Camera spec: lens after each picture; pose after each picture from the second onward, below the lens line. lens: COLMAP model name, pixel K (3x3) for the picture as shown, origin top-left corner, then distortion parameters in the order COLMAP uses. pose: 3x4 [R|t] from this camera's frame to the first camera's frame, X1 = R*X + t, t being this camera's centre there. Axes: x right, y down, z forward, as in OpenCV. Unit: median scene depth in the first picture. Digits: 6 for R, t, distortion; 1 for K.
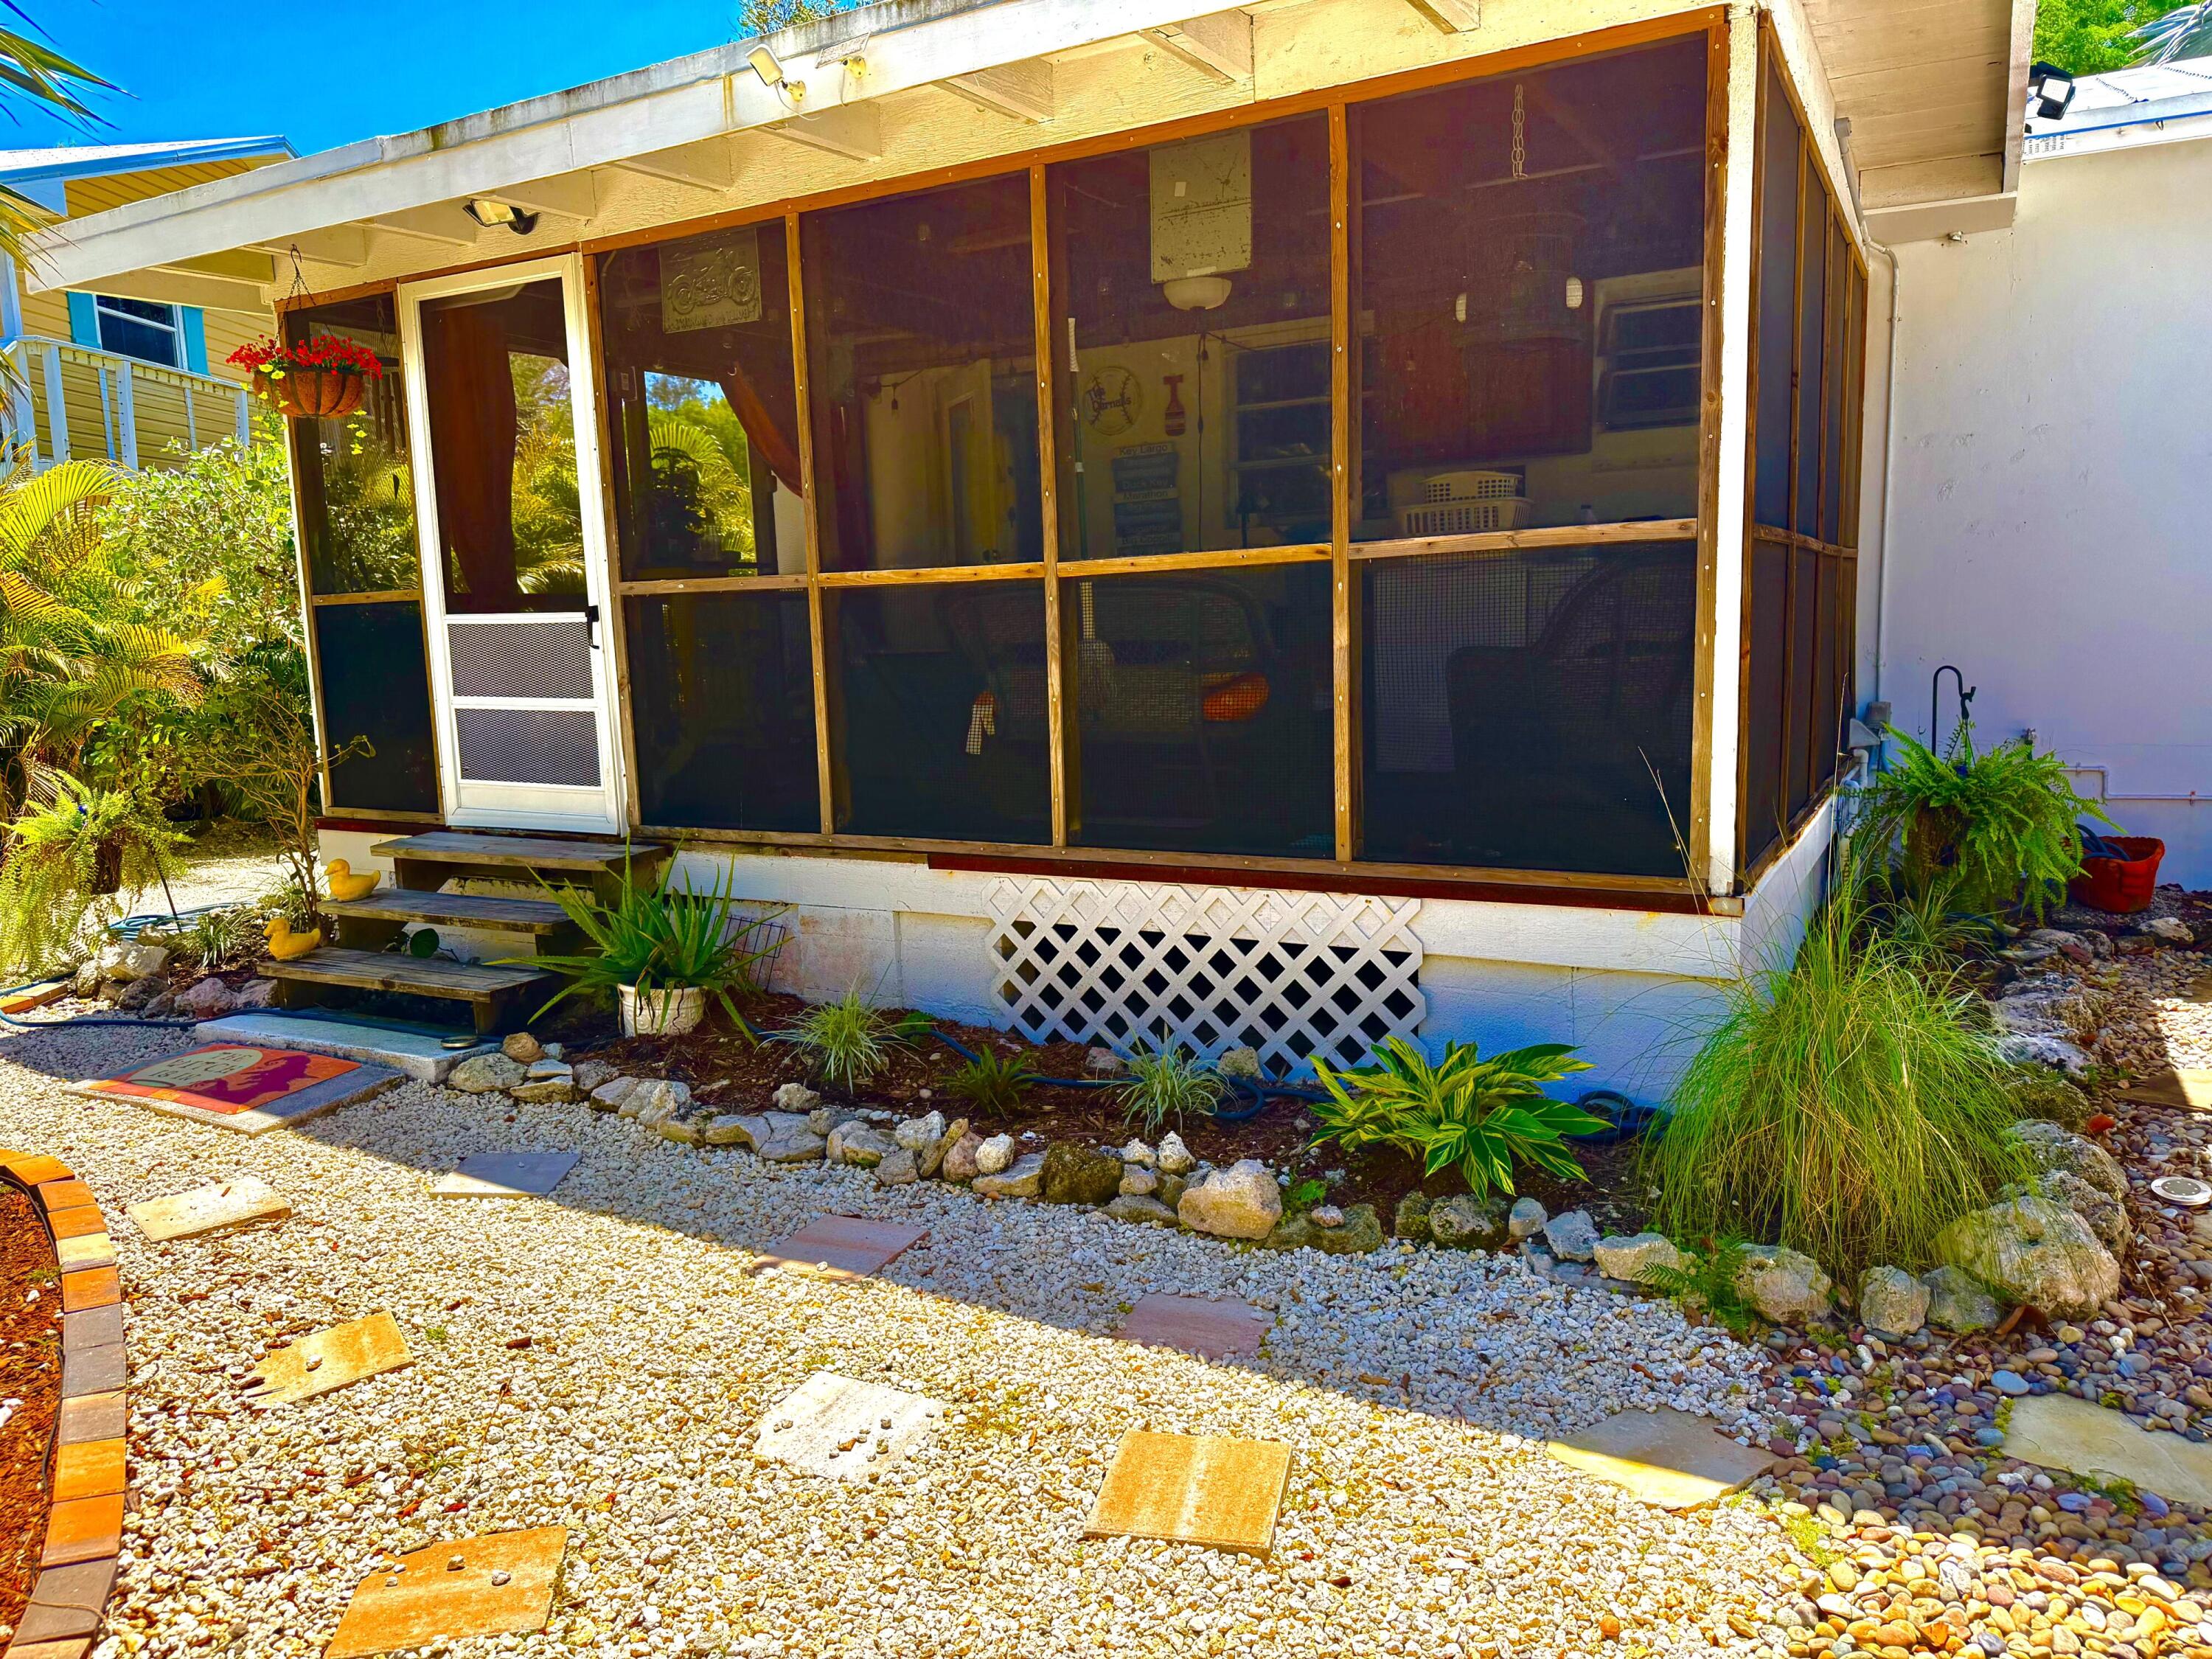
lens RADIAL K [[1551.9, 0, 1106.0], [0, 1551.9, 829.5], [0, 0, 1]] dist [0.086576, -0.110905]
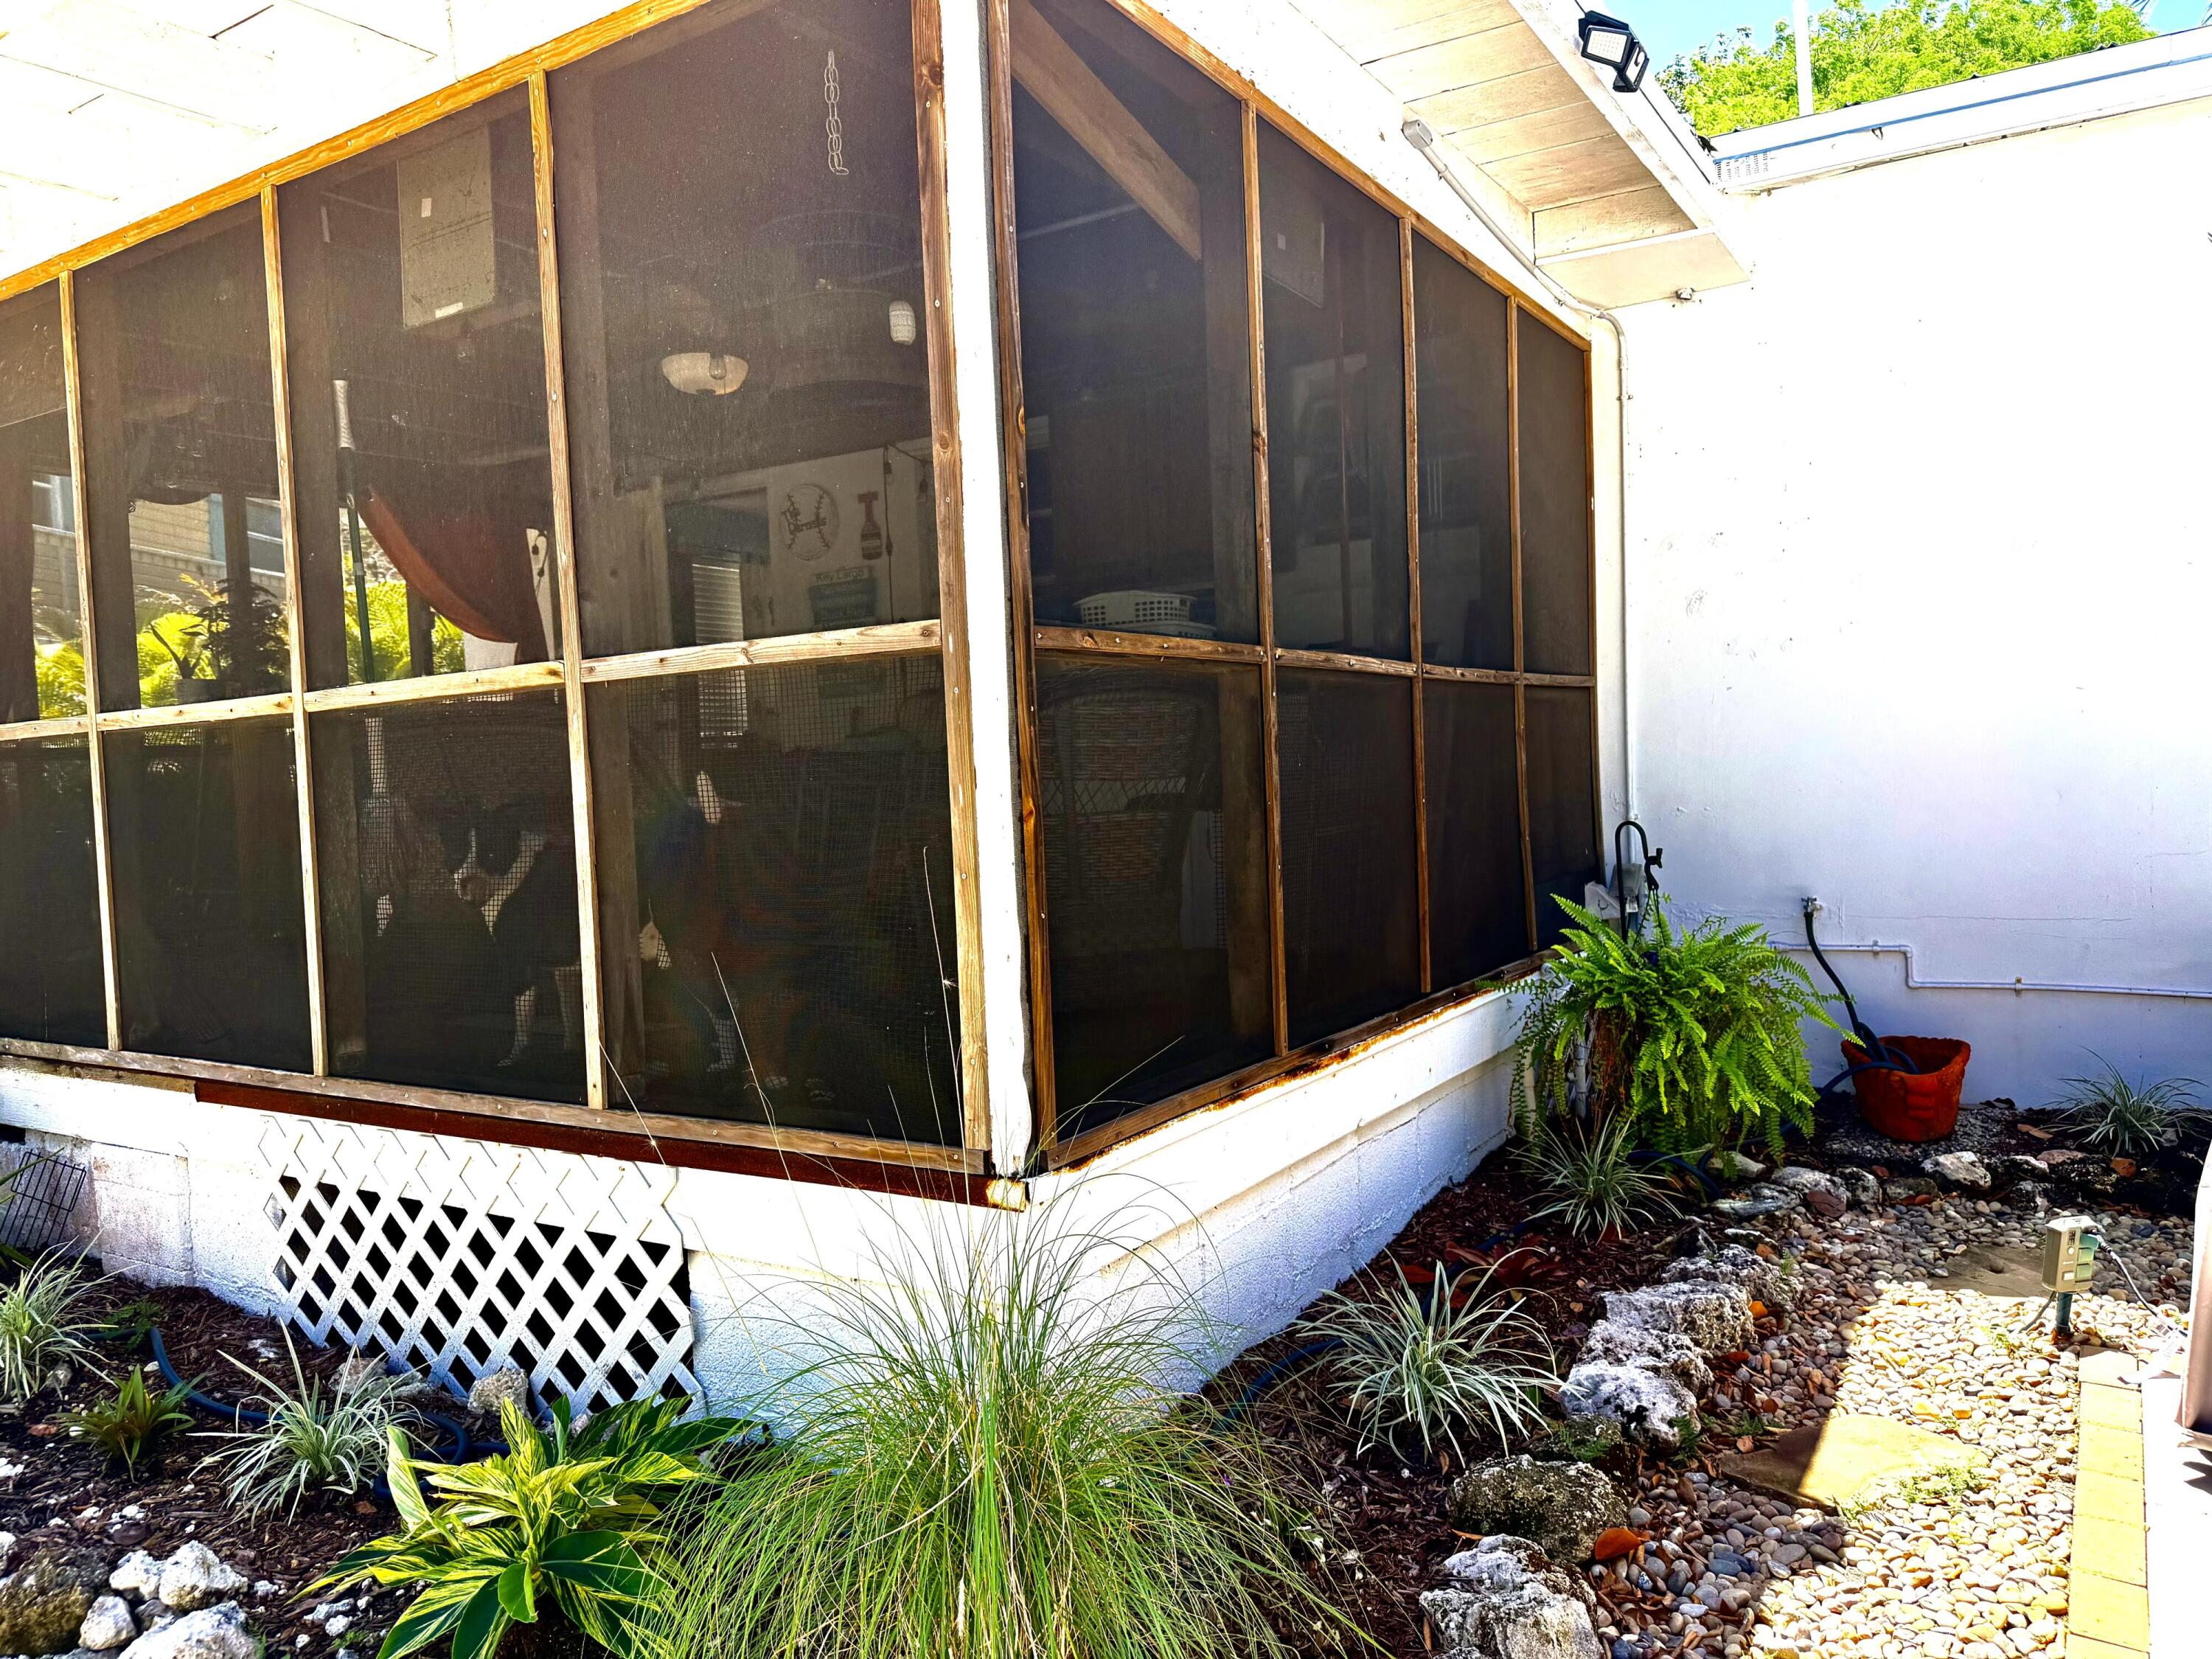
lens RADIAL K [[1529.8, 0, 1109.3], [0, 1529.8, 834.8], [0, 0, 1]] dist [0.154624, -0.260646]
pose [[0.998491, -0.007217, -0.054444, 0.376479], [0.002287, 0.995932, -0.090074, -0.034639], [0.054873, 0.089814, 0.994446, 0.271948]]
